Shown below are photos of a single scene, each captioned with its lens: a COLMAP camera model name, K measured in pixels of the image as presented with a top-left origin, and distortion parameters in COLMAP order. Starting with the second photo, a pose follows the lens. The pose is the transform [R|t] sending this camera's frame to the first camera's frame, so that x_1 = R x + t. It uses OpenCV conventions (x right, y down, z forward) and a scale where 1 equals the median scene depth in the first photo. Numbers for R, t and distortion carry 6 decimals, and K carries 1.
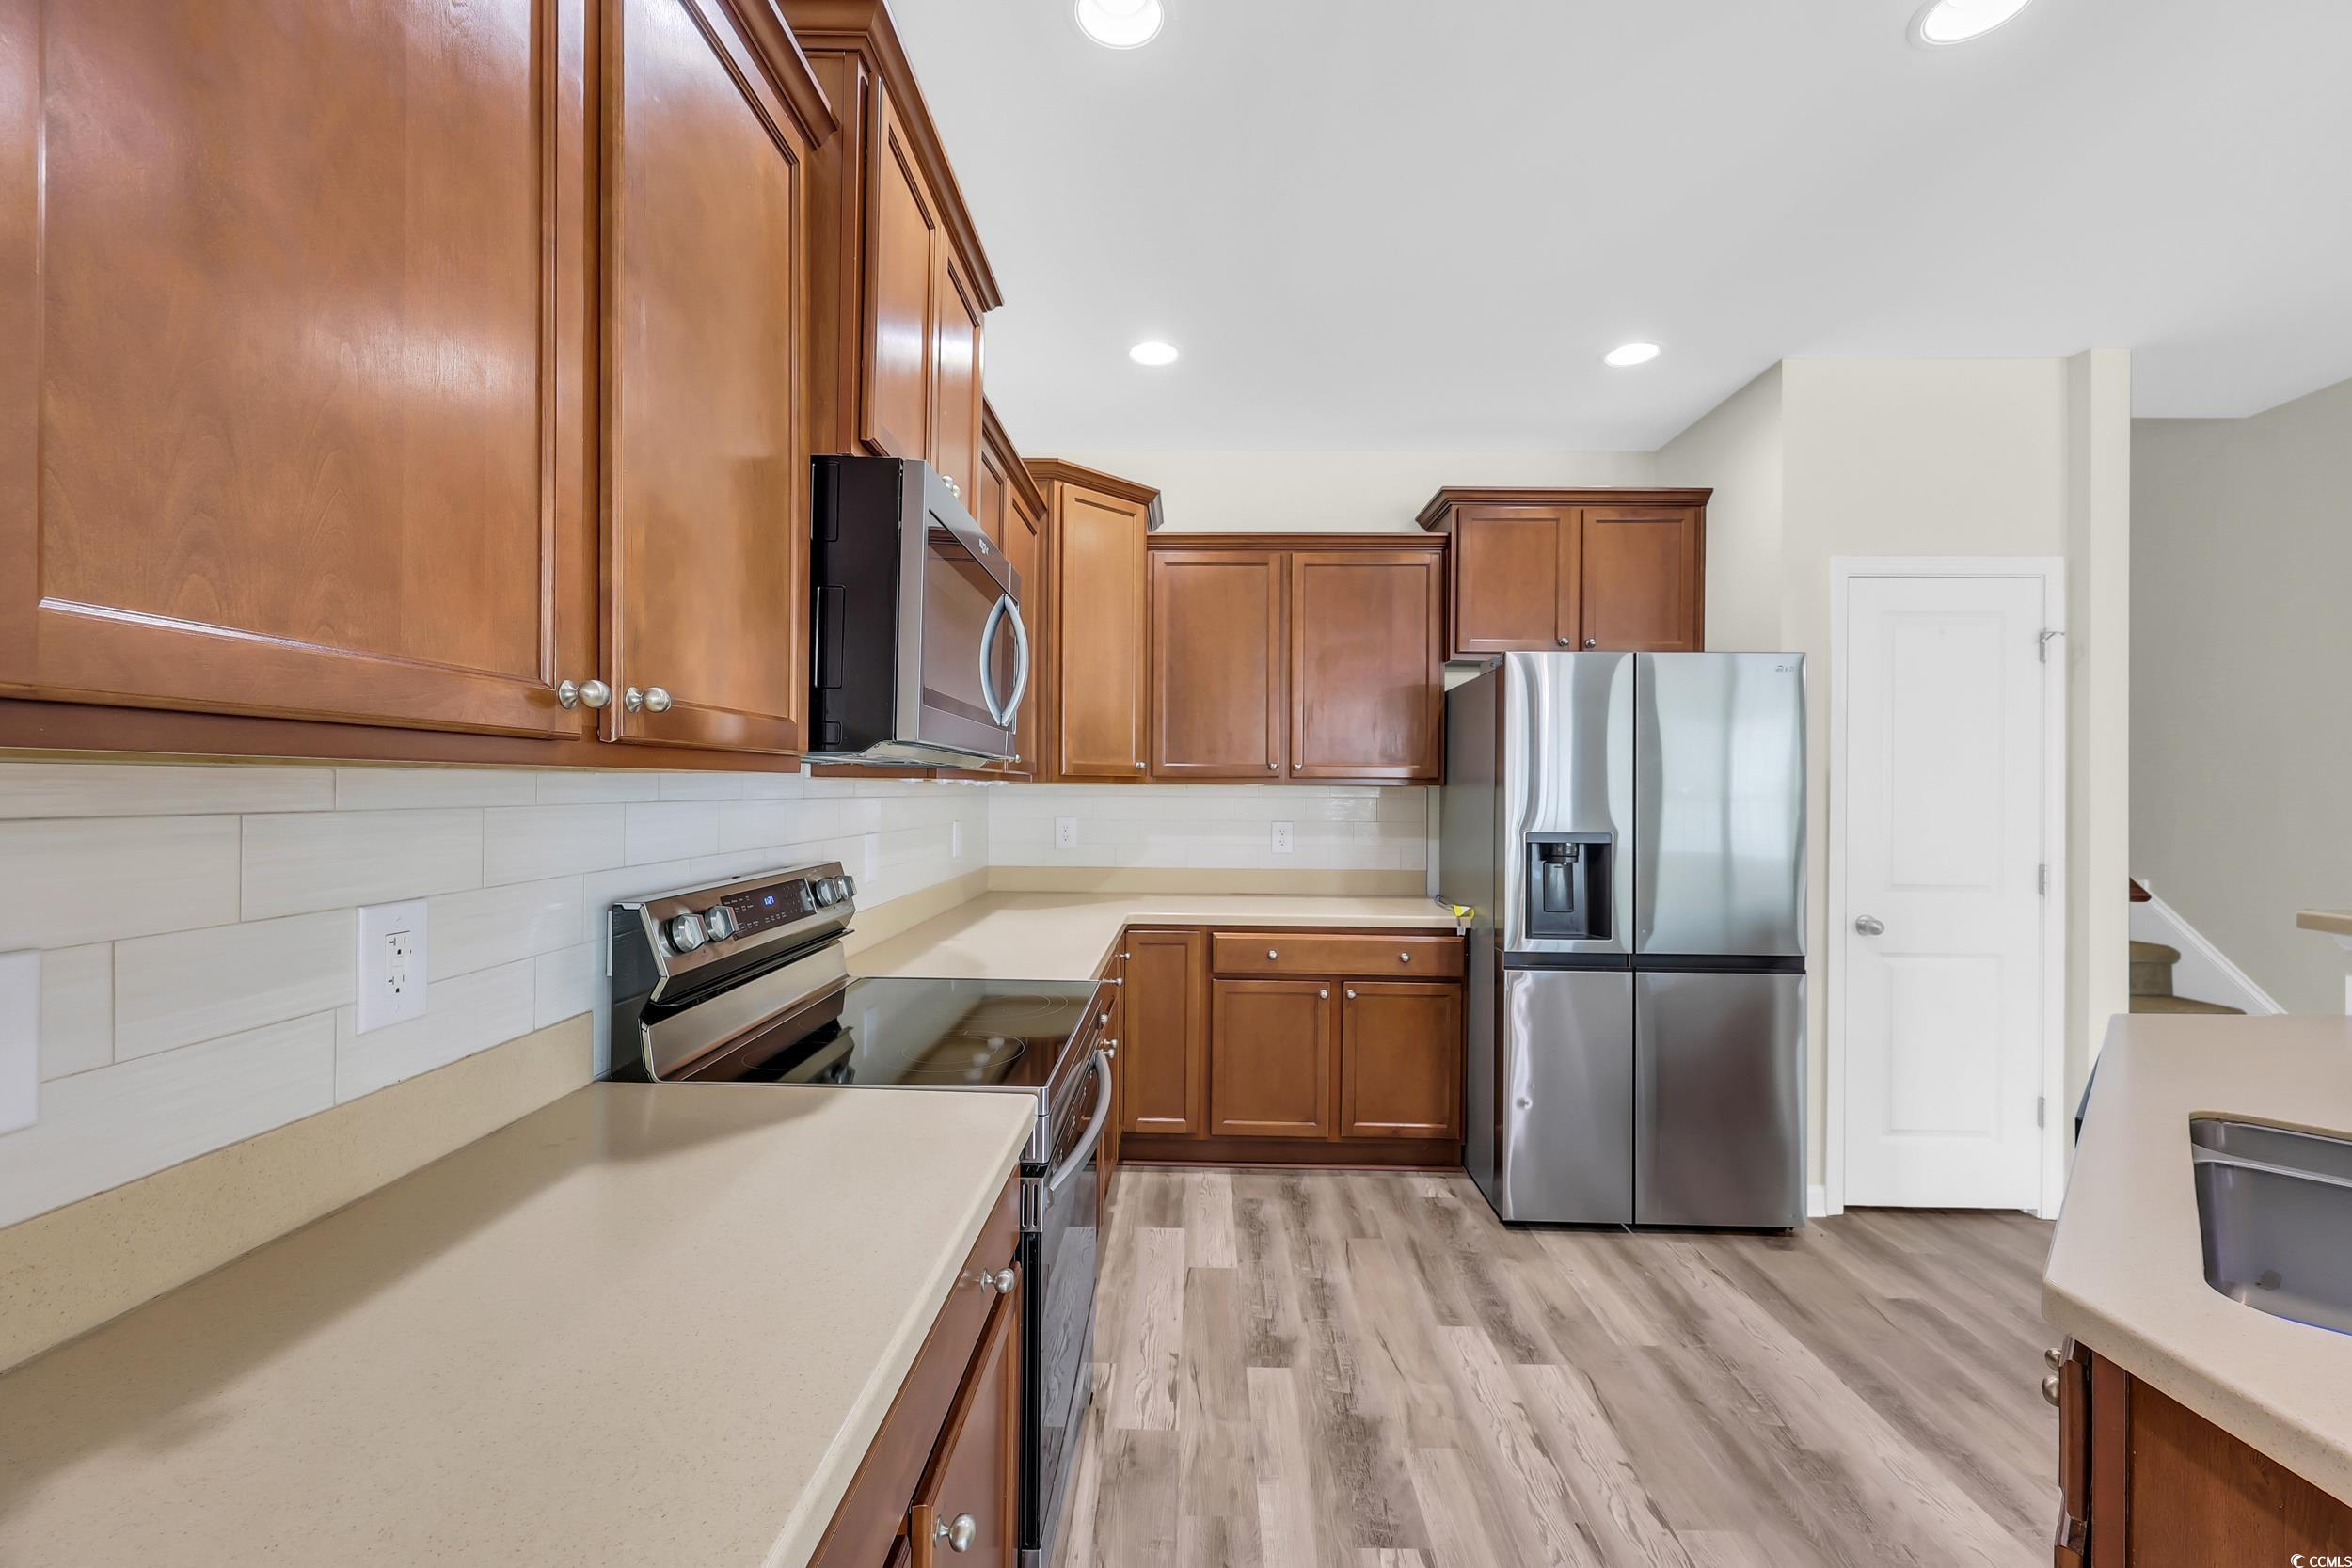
lens RADIAL K [[949.1, 0, 1175.9], [0, 949.1, 788.7], [0, 0, 1]] dist [-0.000357, -0.000082]
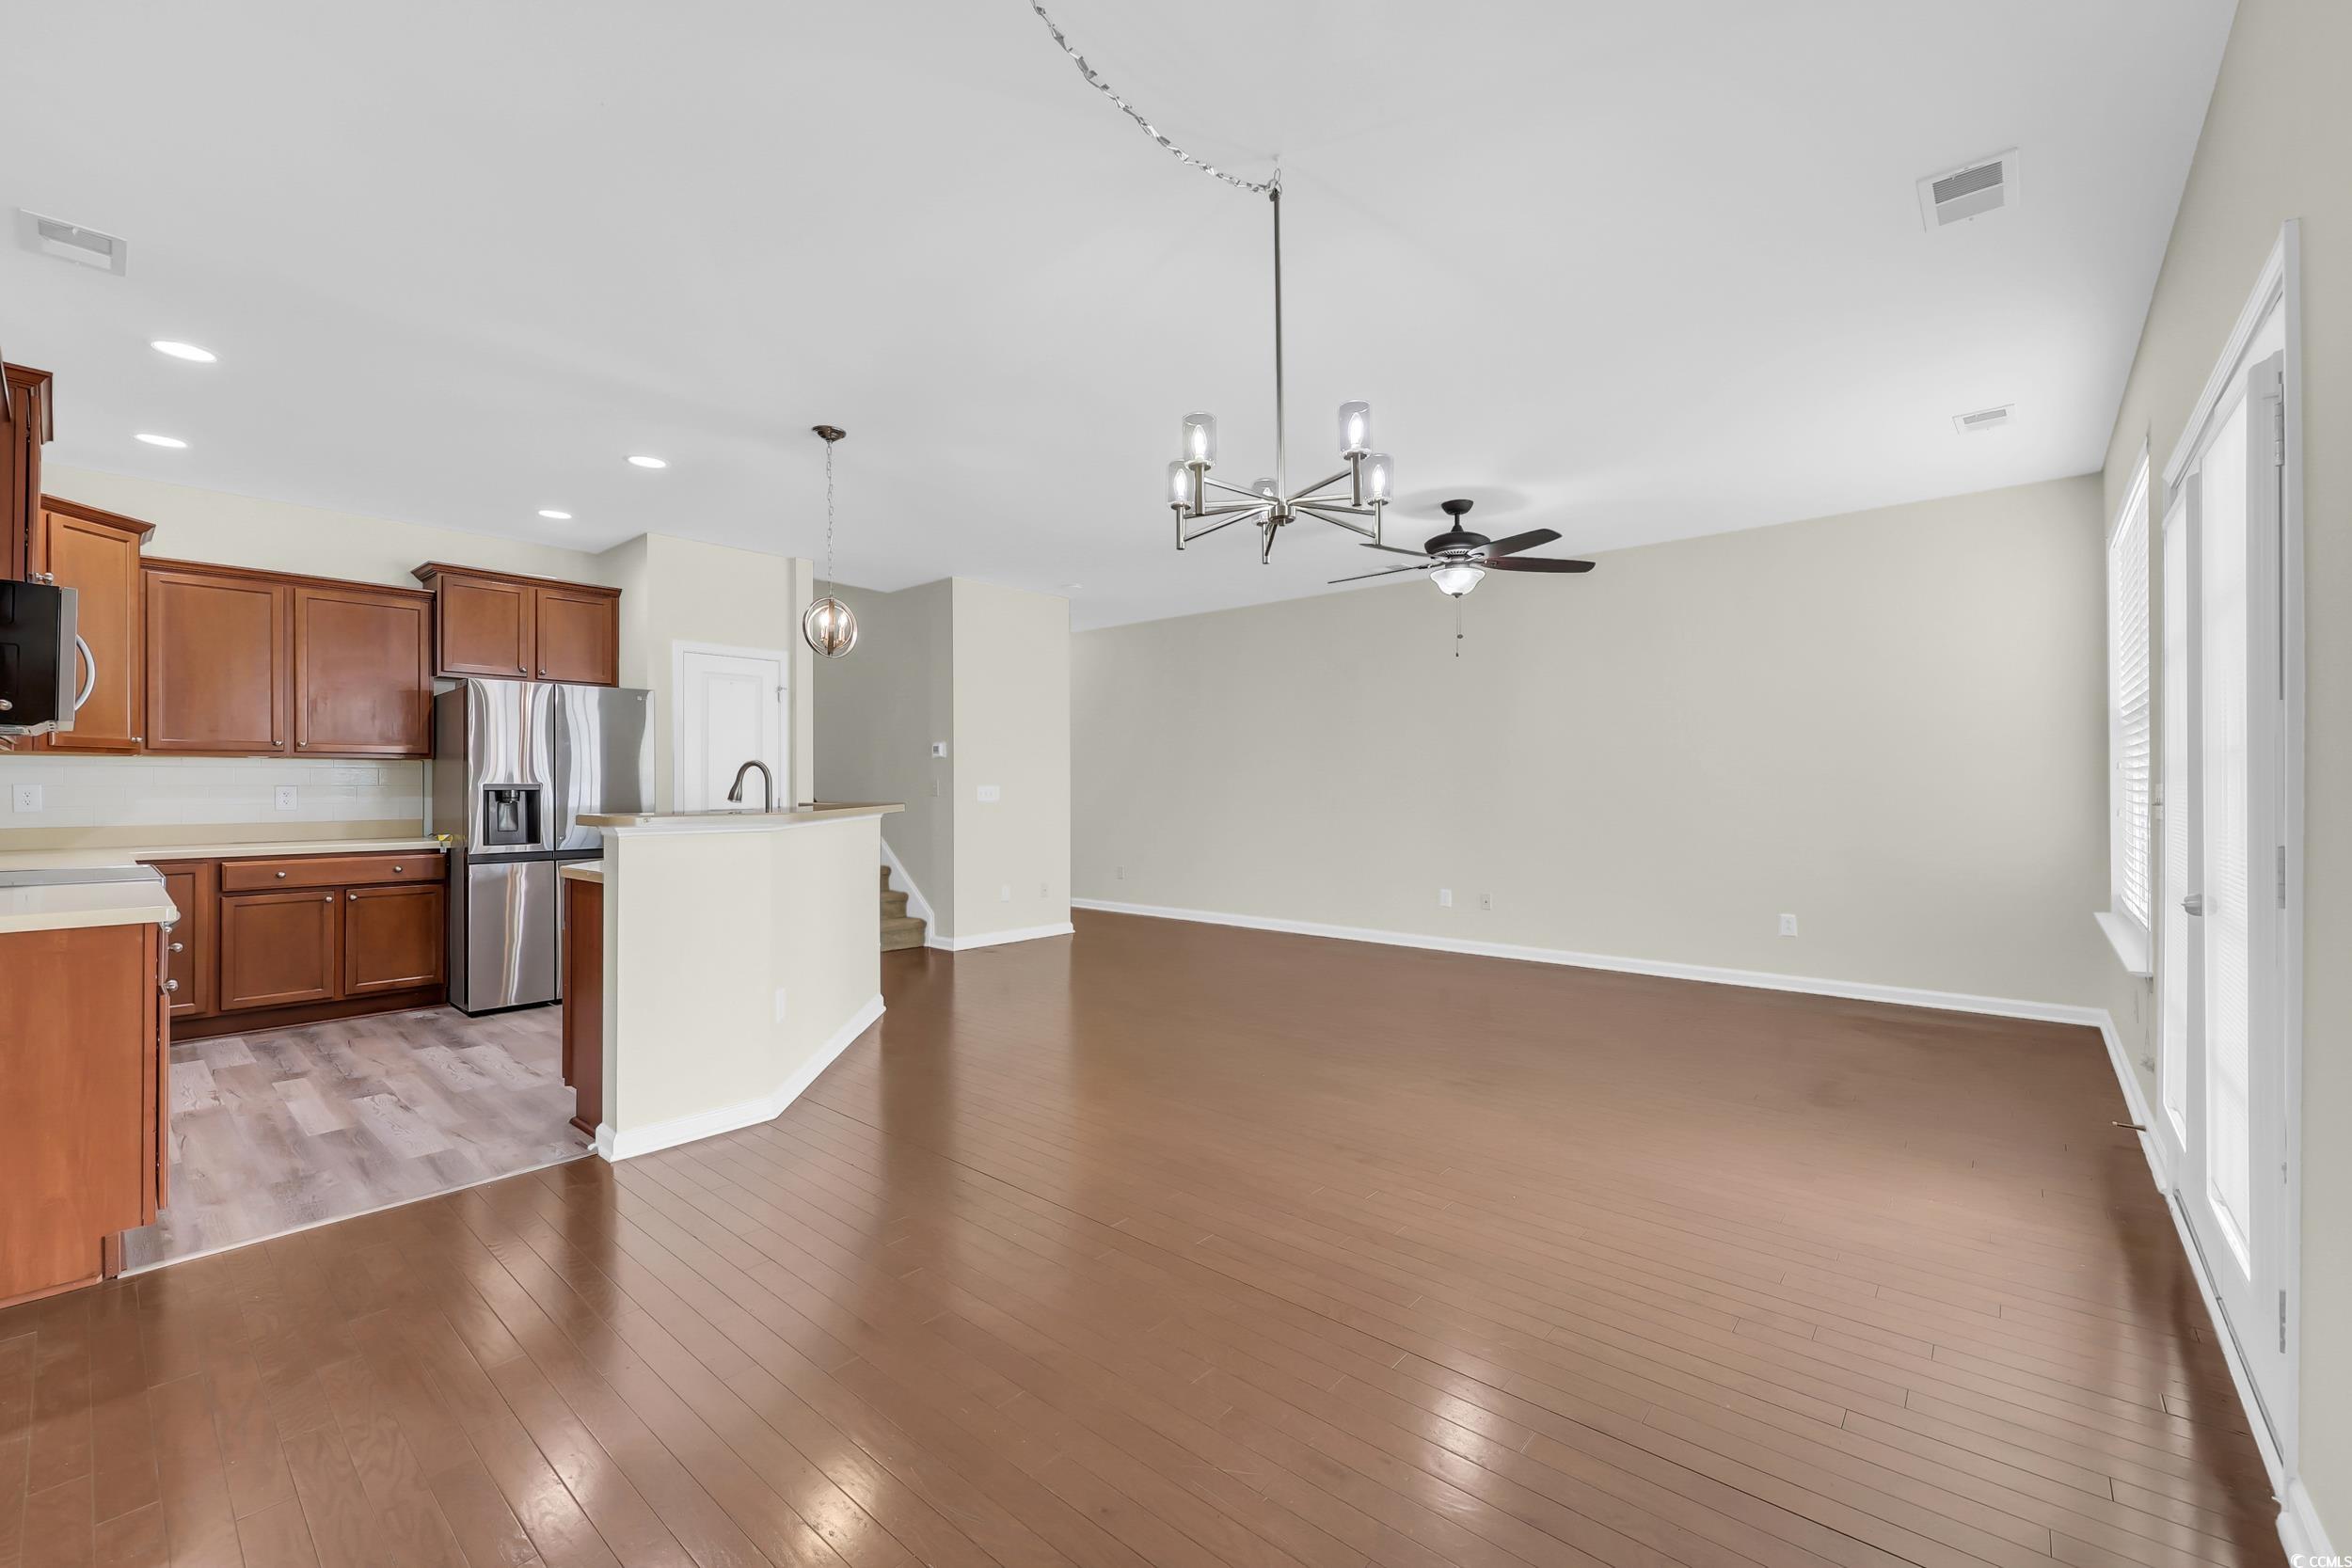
lens RADIAL K [[956.3, 0, 1182.1], [0, 956.3, 781.1], [0, 0, 1]] dist [-0.001831, -0.000209]
pose [[0.636653, -0.006562, 0.771122, -0.140605], [0.006933, 0.999972, 0.002786, 0.039667], [-0.771119, 0.003573, 0.636681, -0.954118]]
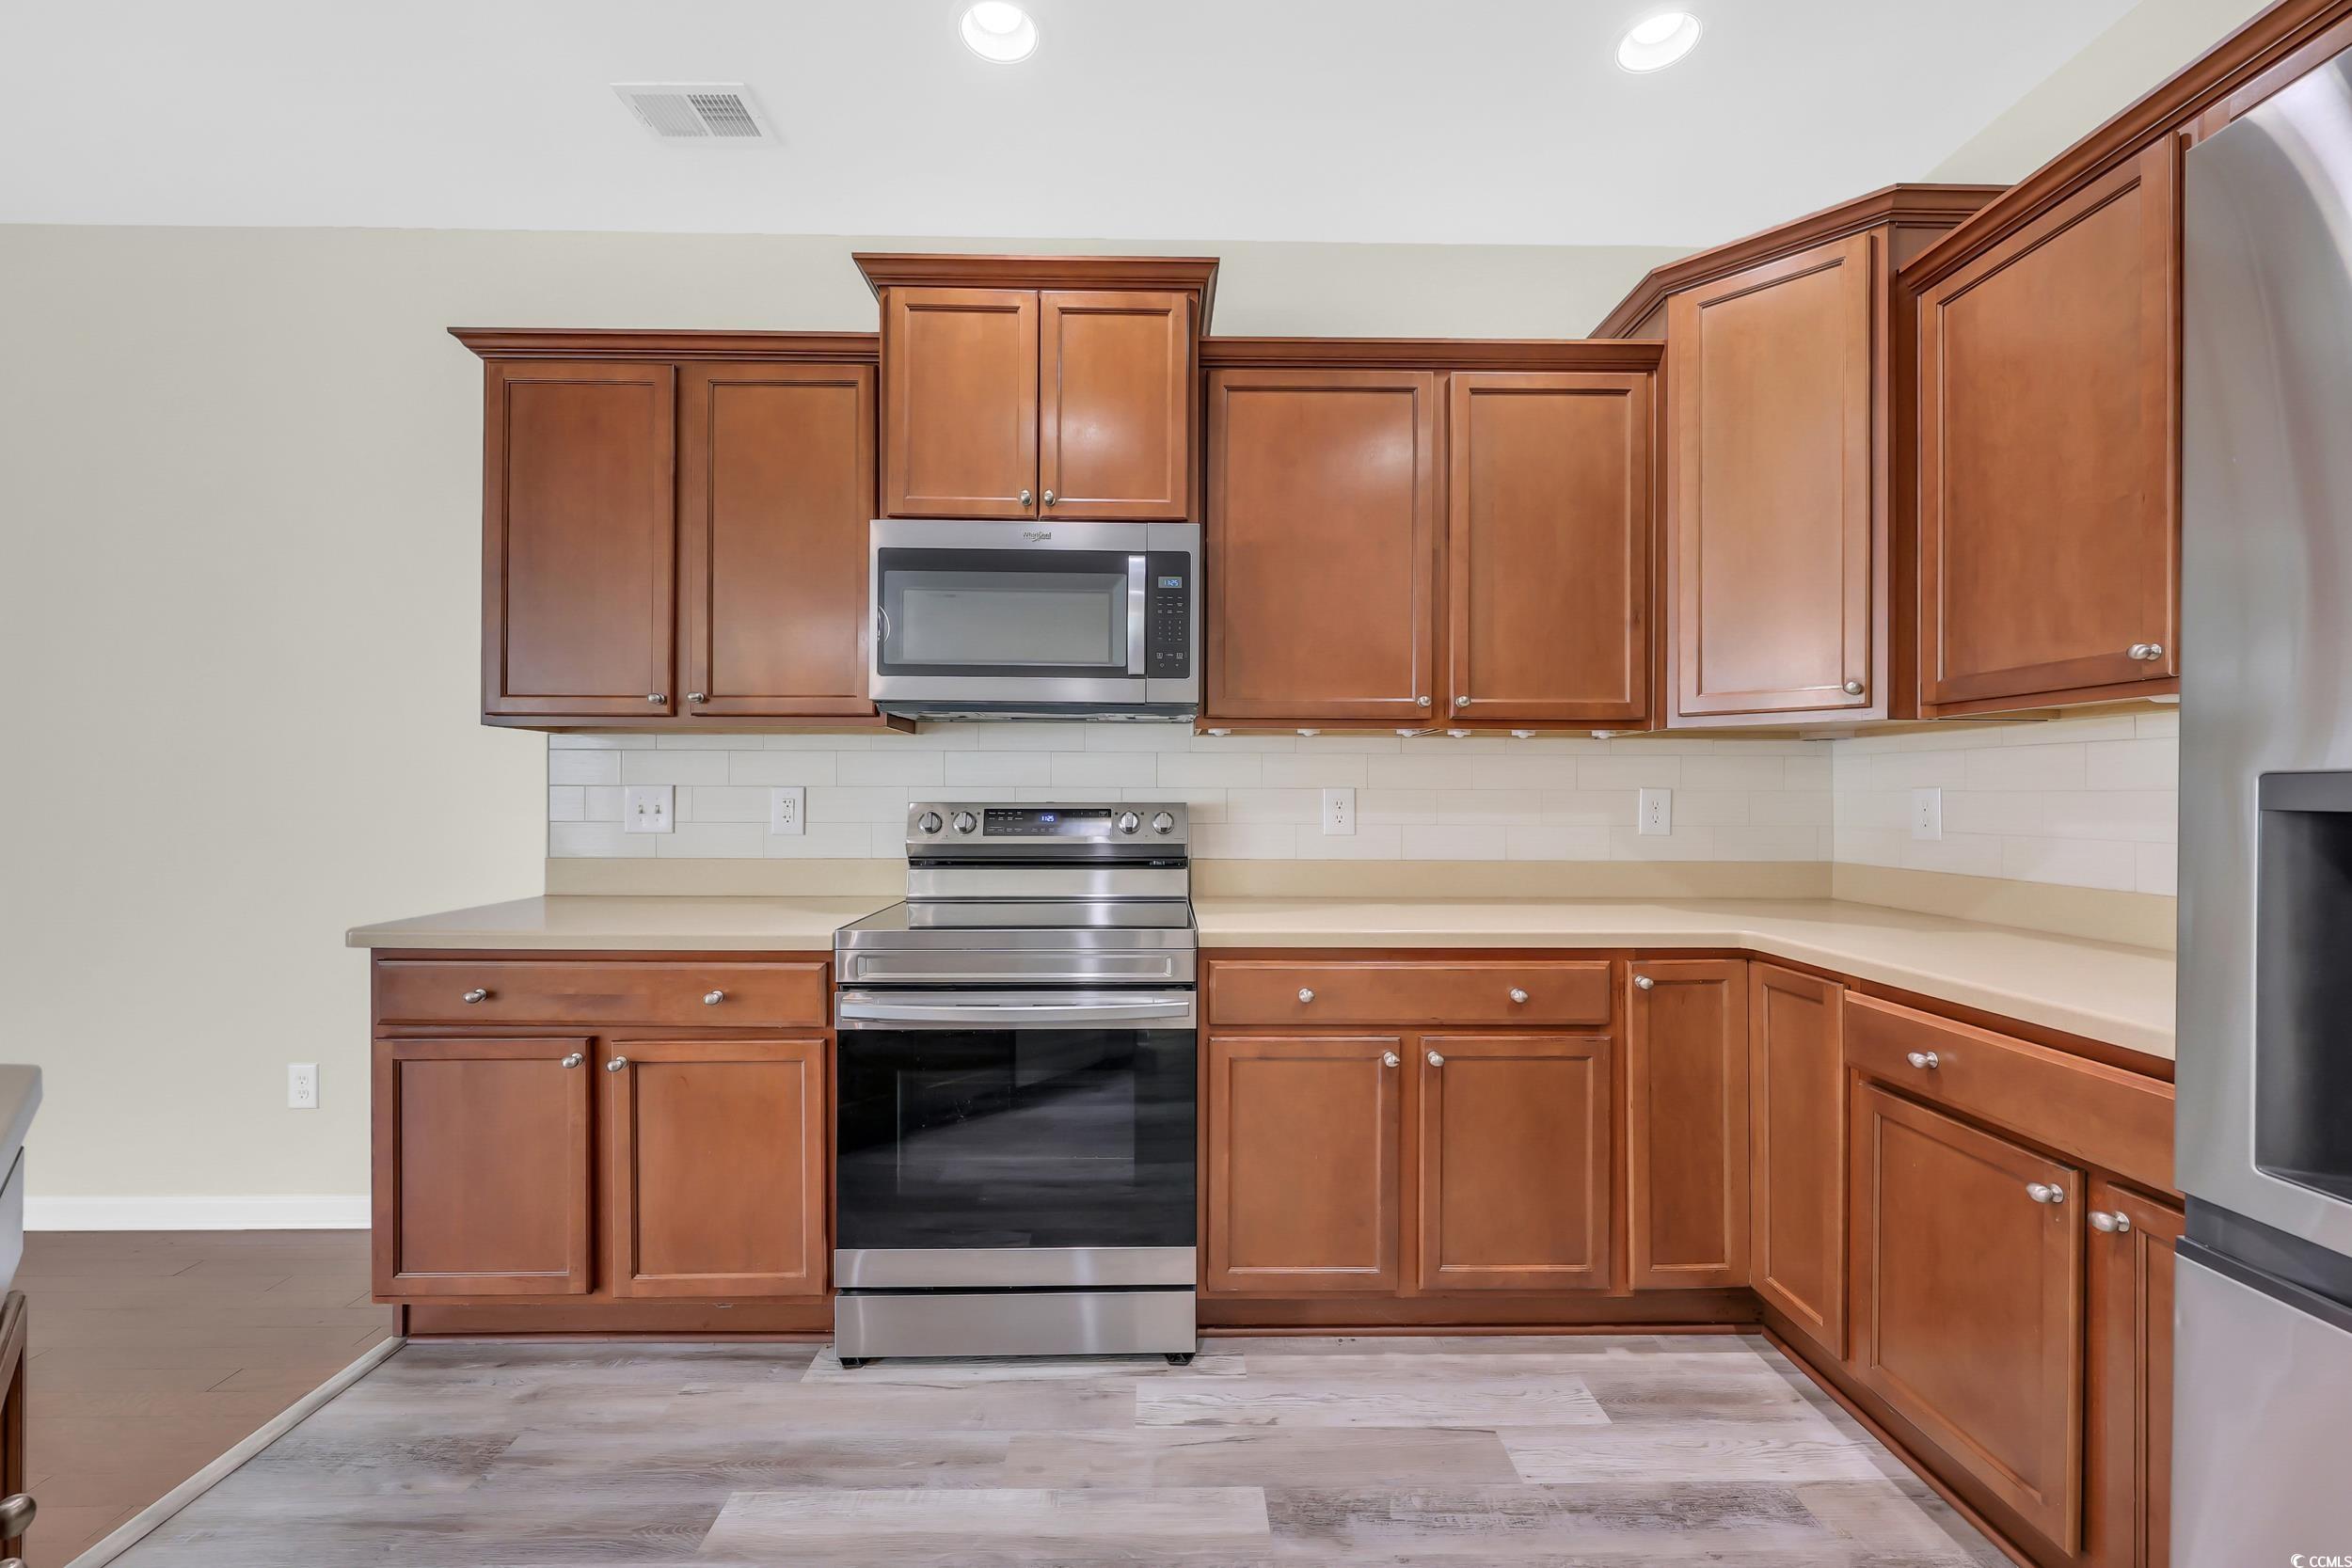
lens RADIAL K [[949.1, 0, 1175.9], [0, 949.1, 788.7], [0, 0, 1]] dist [-0.000357, -0.000082]
pose [[0.040342, -0.011758, -0.999117, 0.555678], [-0.004345, 0.999919, -0.011943, 0.047494], [0.999176, 0.004823, 0.040287, 0.607190]]
